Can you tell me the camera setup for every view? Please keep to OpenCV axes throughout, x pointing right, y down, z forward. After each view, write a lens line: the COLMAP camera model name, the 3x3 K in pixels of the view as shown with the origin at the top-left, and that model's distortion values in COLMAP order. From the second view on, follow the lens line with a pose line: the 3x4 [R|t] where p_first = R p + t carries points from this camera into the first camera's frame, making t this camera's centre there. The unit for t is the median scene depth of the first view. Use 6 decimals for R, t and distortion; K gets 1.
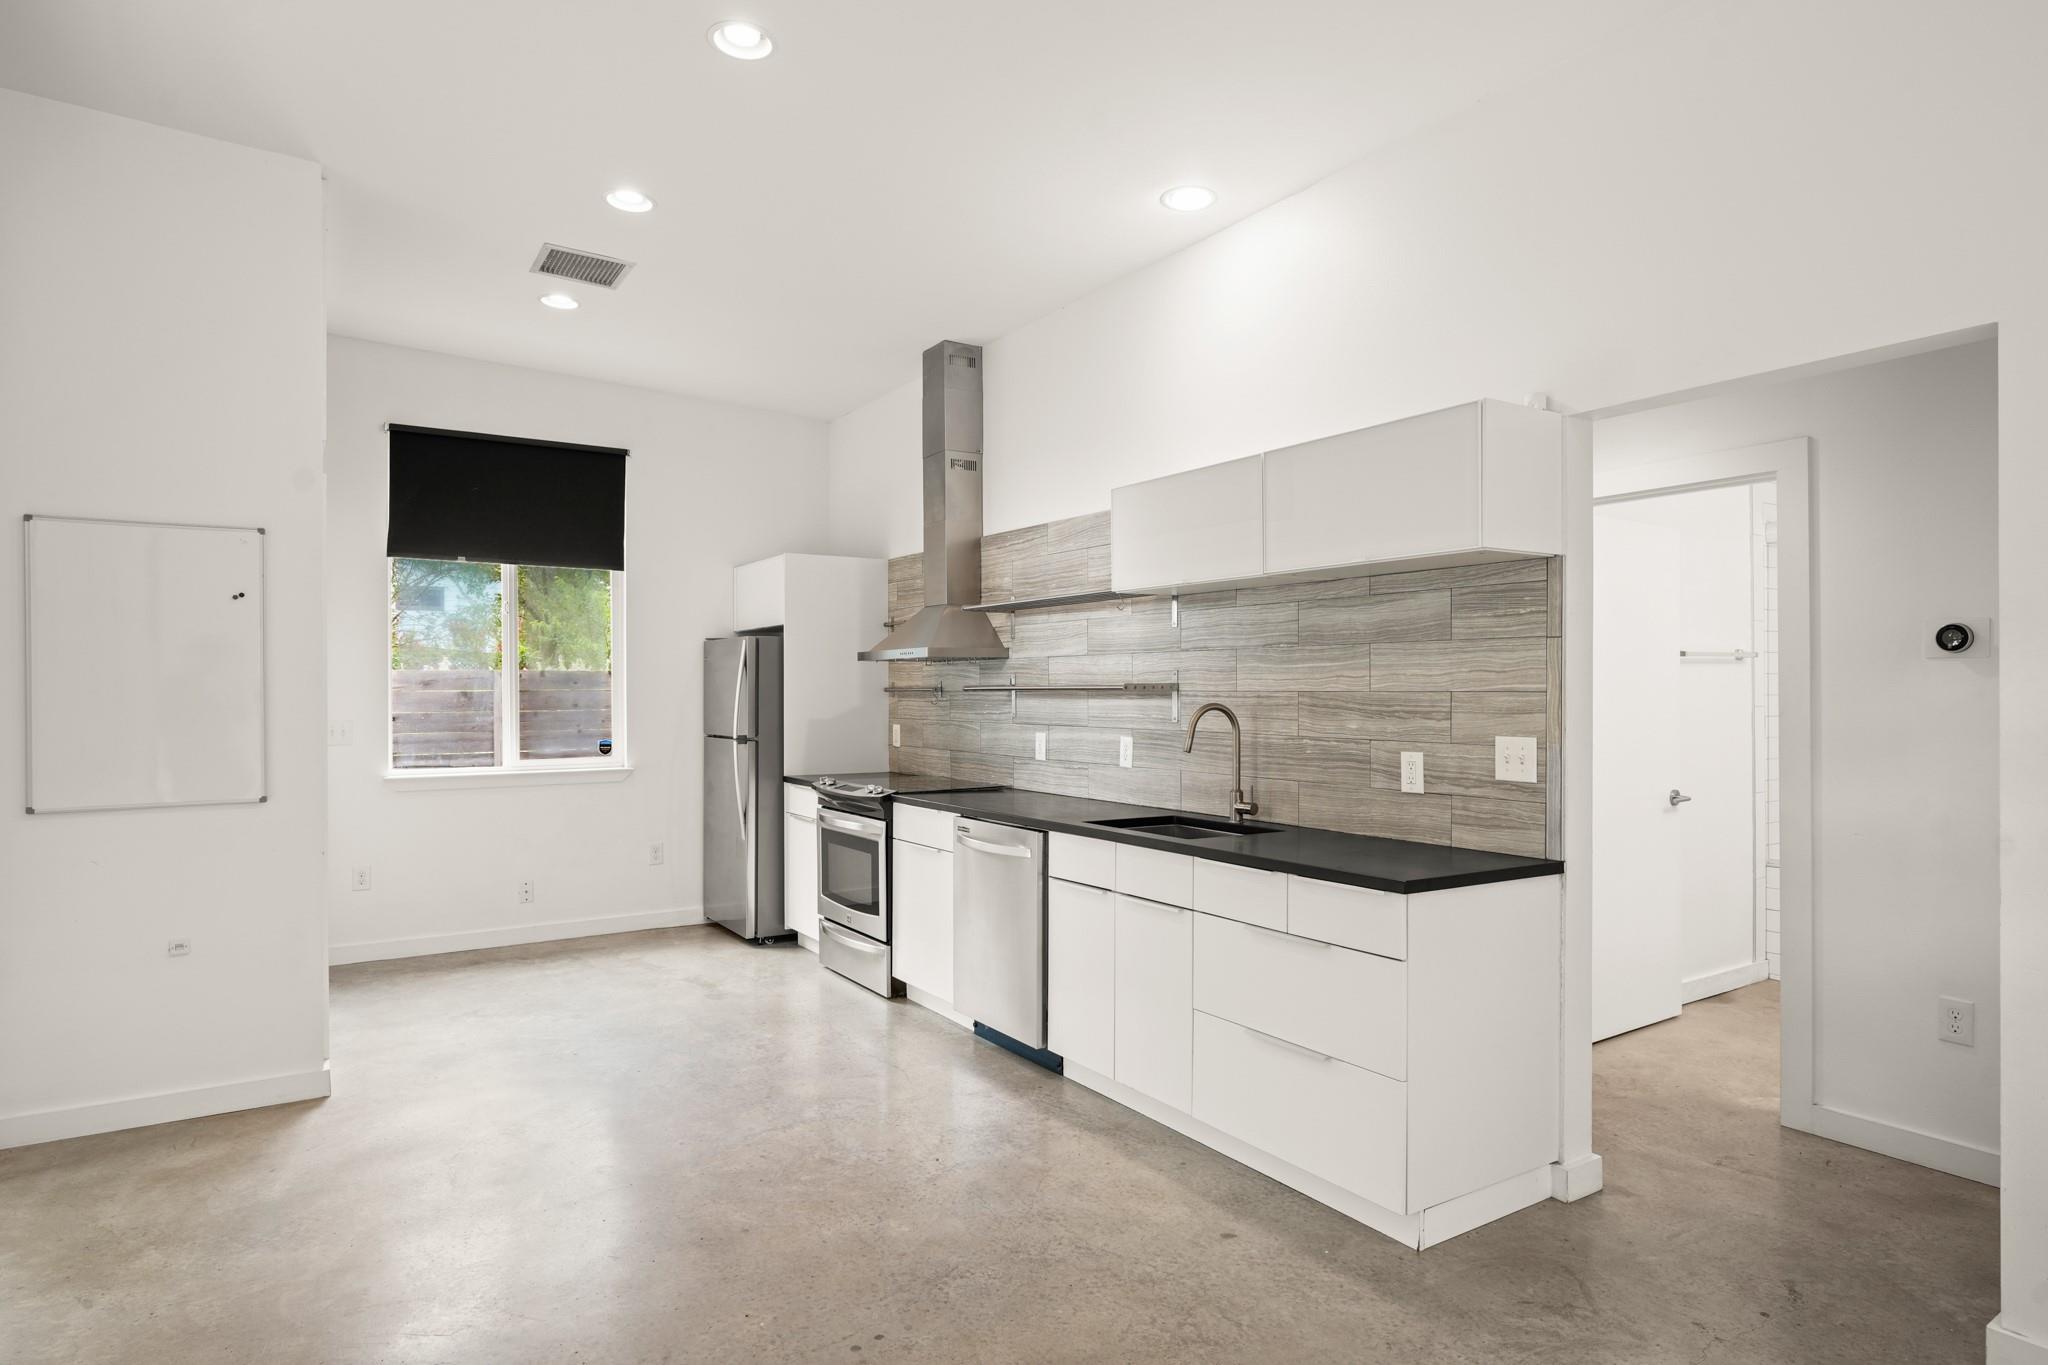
lens RADIAL K [[1154.0, 0, 1028.3], [0, 1154.0, 685.4], [0, 0, 1]] dist [-0.006390, 0.007085]
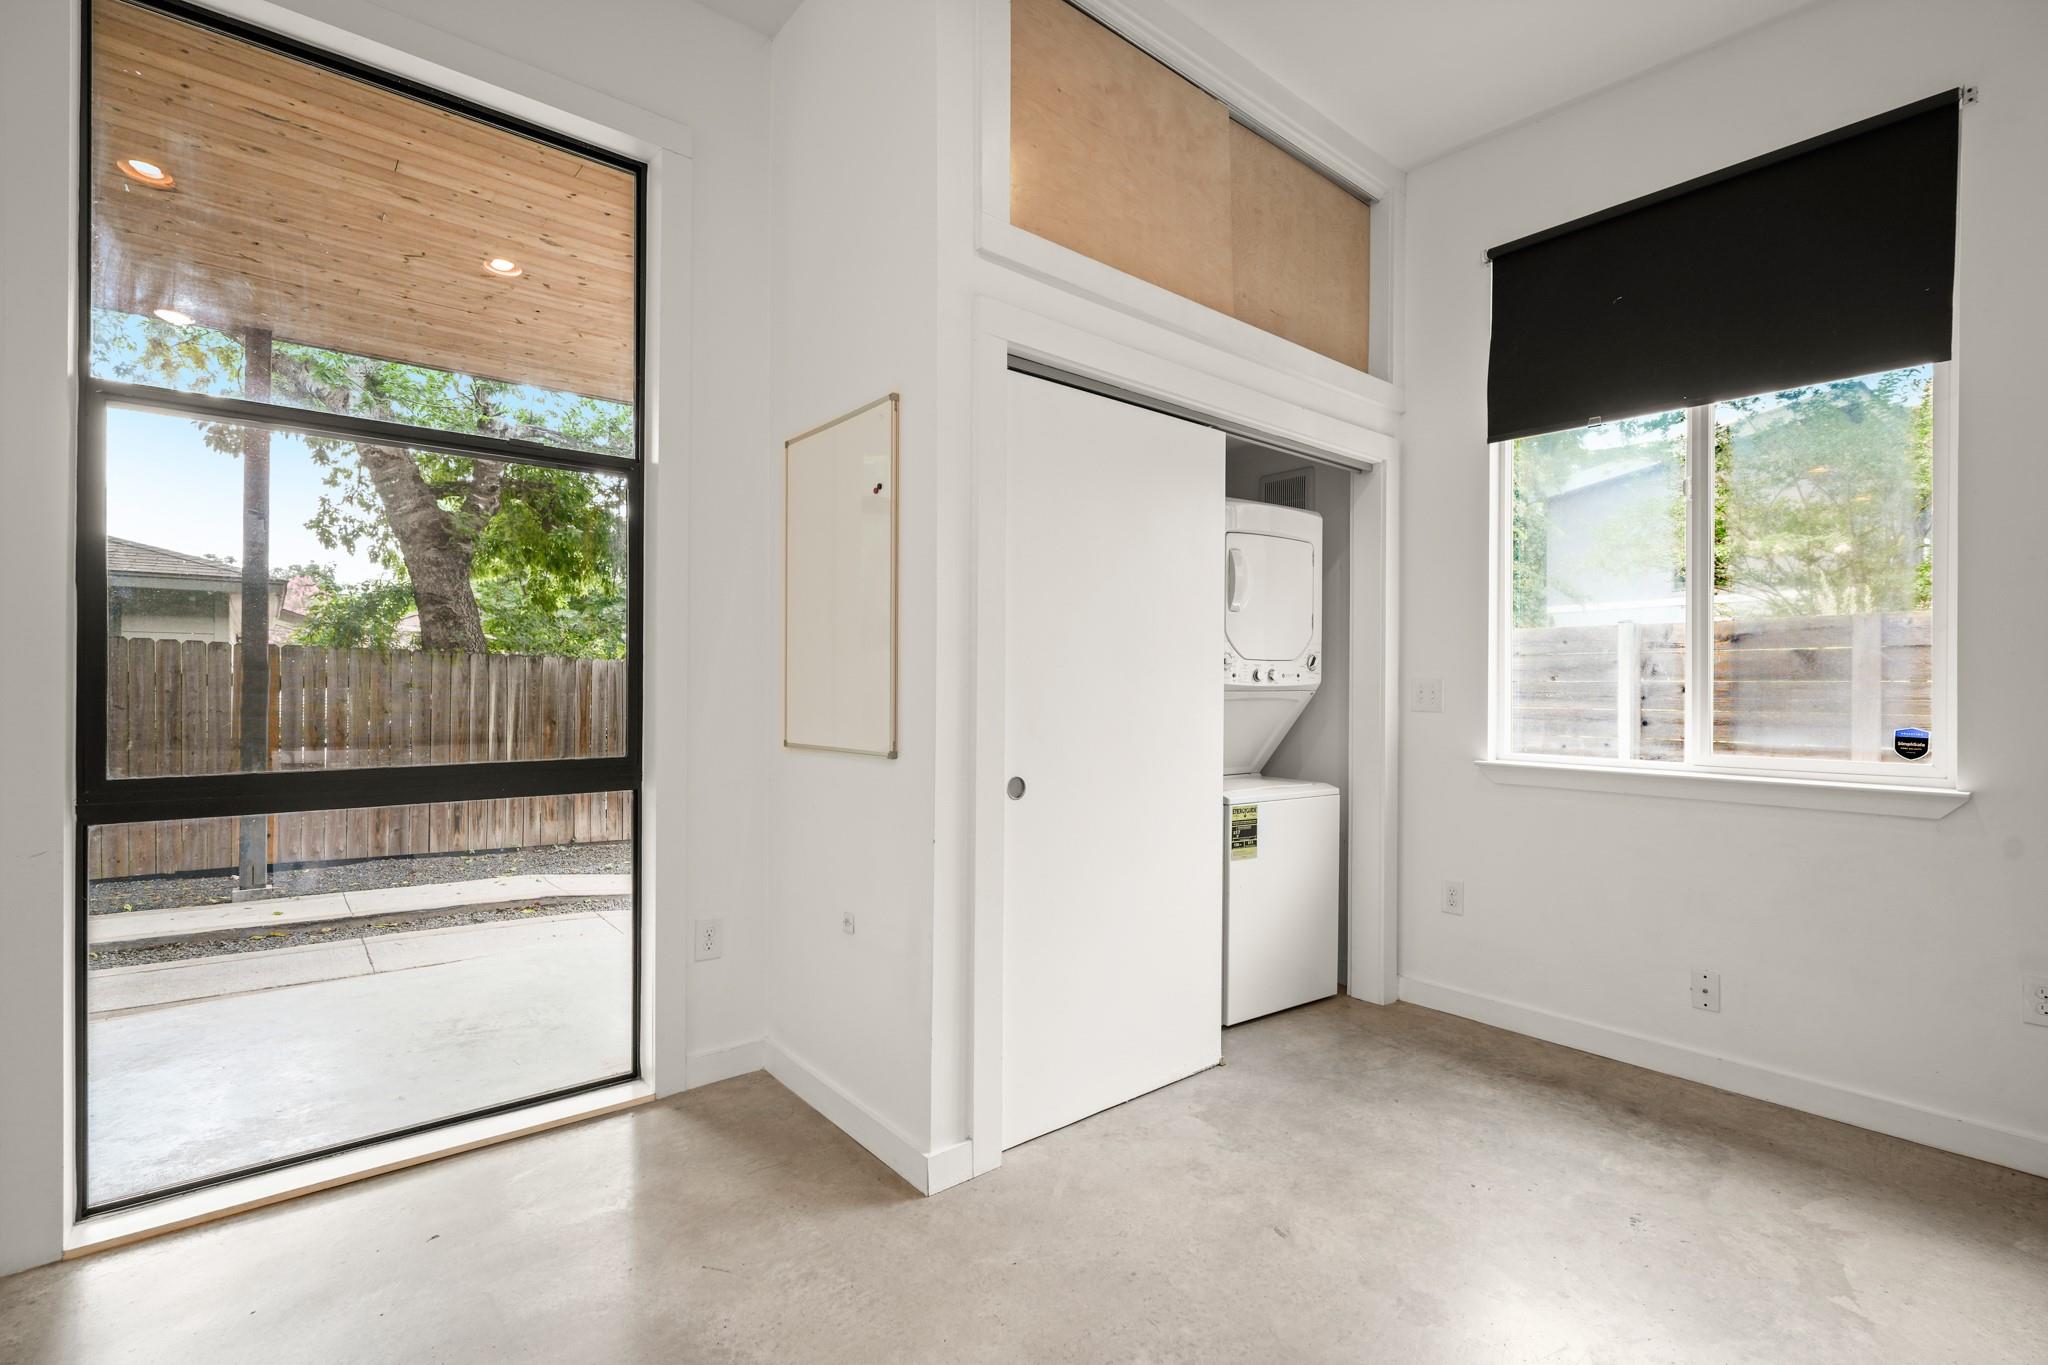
lens RADIAL K [[931.4, 0, 1022.7], [0, 931.4, 695.4], [0, 0, 1]] dist [-0.006846, 0.002111]
pose [[0.122082, 0.006303, -0.992500, -0.049135], [-0.003078, 0.999977, 0.005972, 0.052699], [0.992515, 0.002326, 0.122099, 0.934069]]
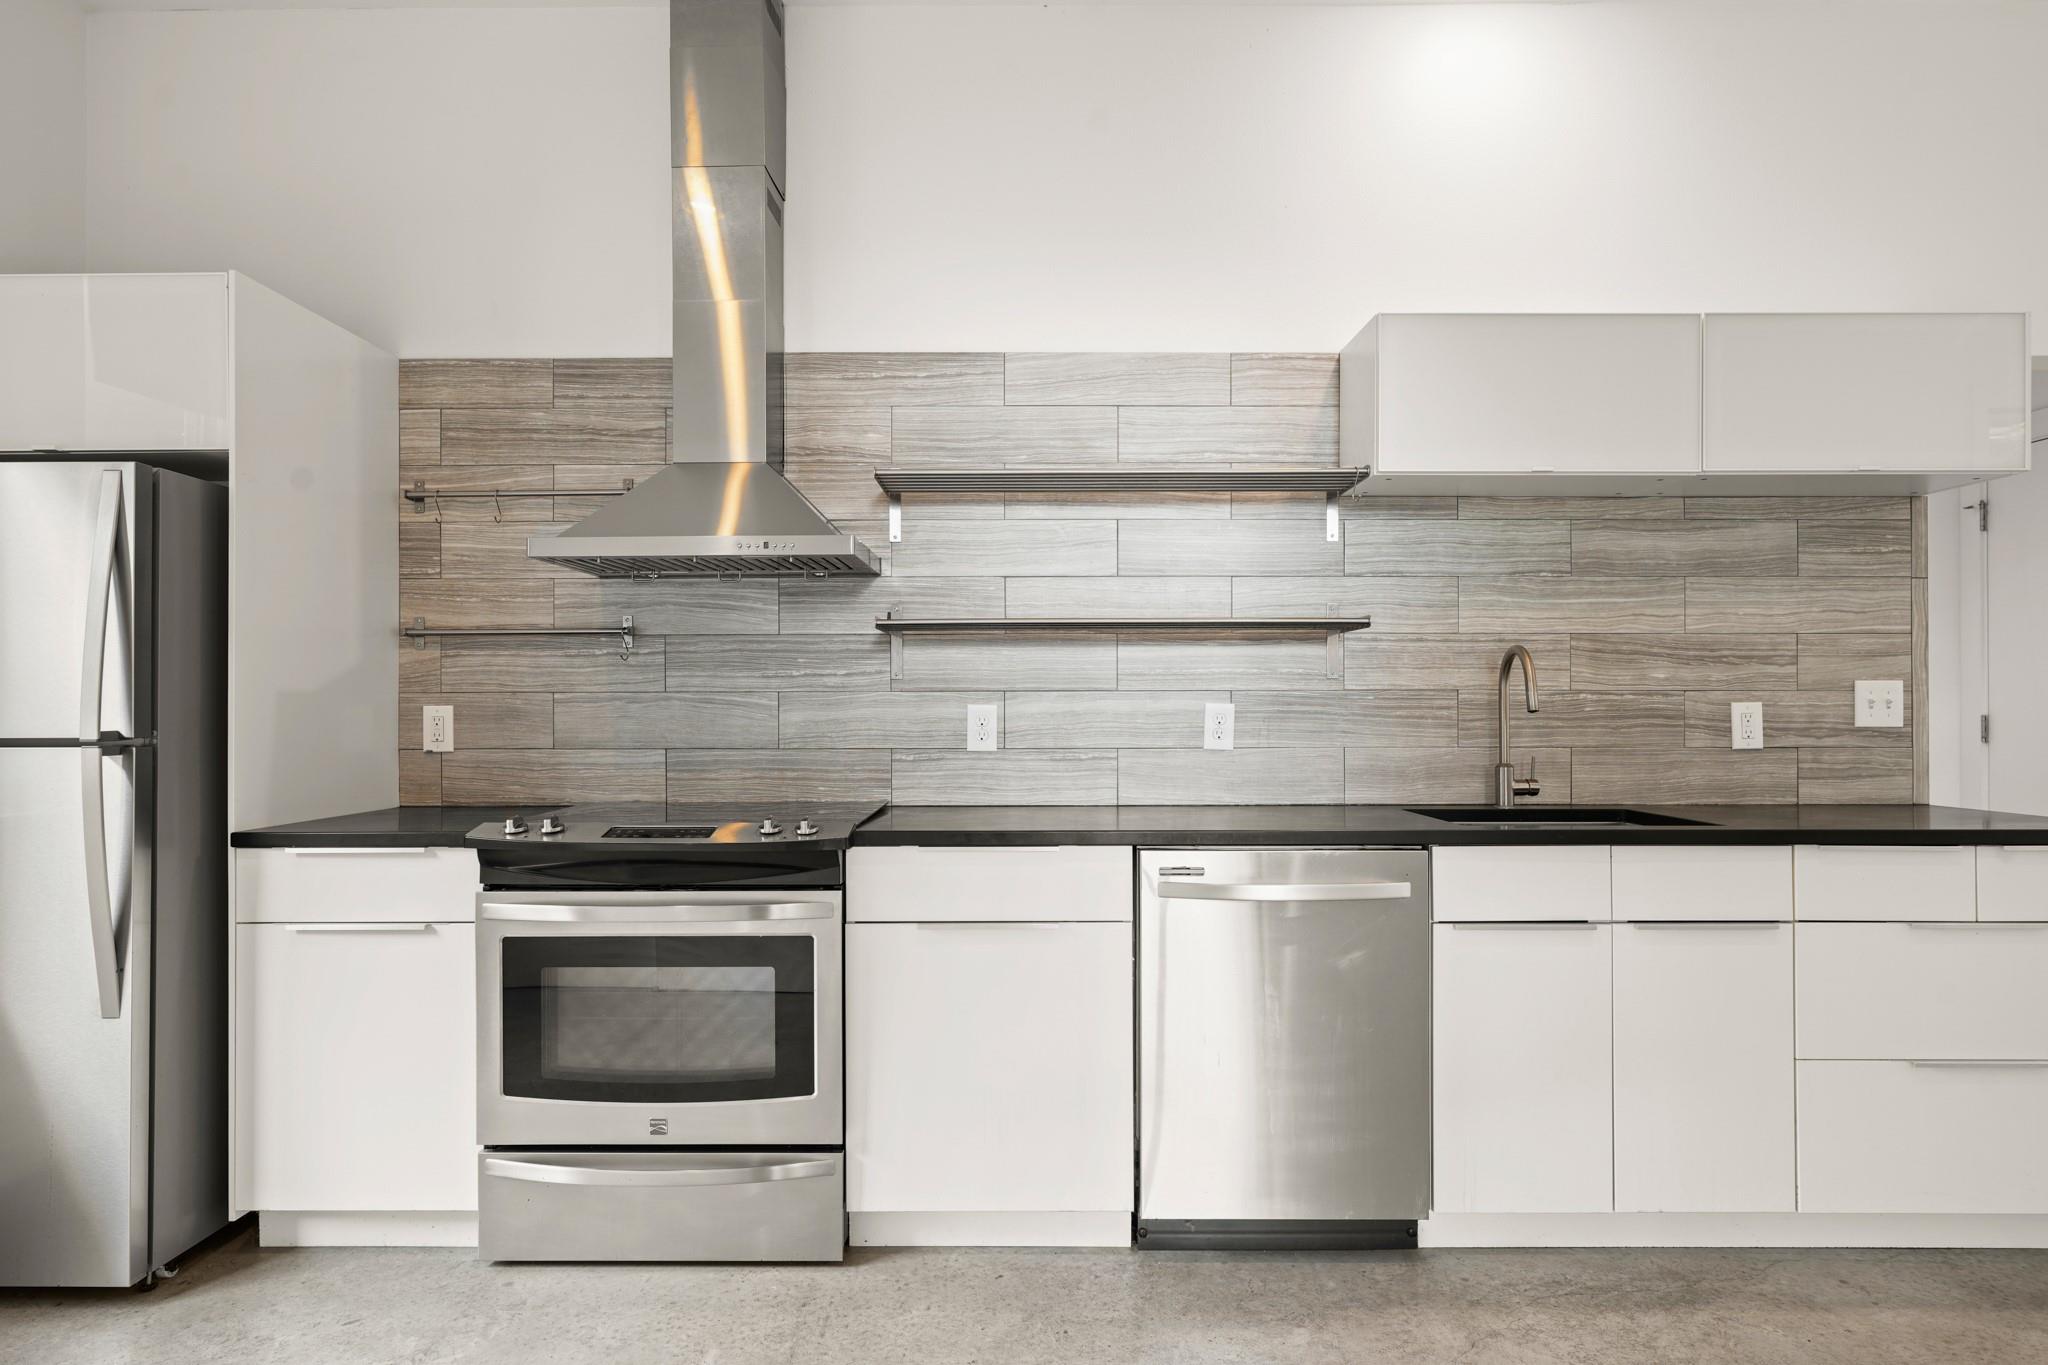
lens RADIAL K [[1127.0, 0, 1027.4], [0, 1127.0, 696.4], [0, 0, 1]] dist [-0.001013, 0.002700]
pose [[0.545397, 0.006780, 0.838150, -0.576997], [-0.002001, 0.999975, -0.006787, 0.050938], [-0.838175, 0.002024, 0.545397, 0.838786]]
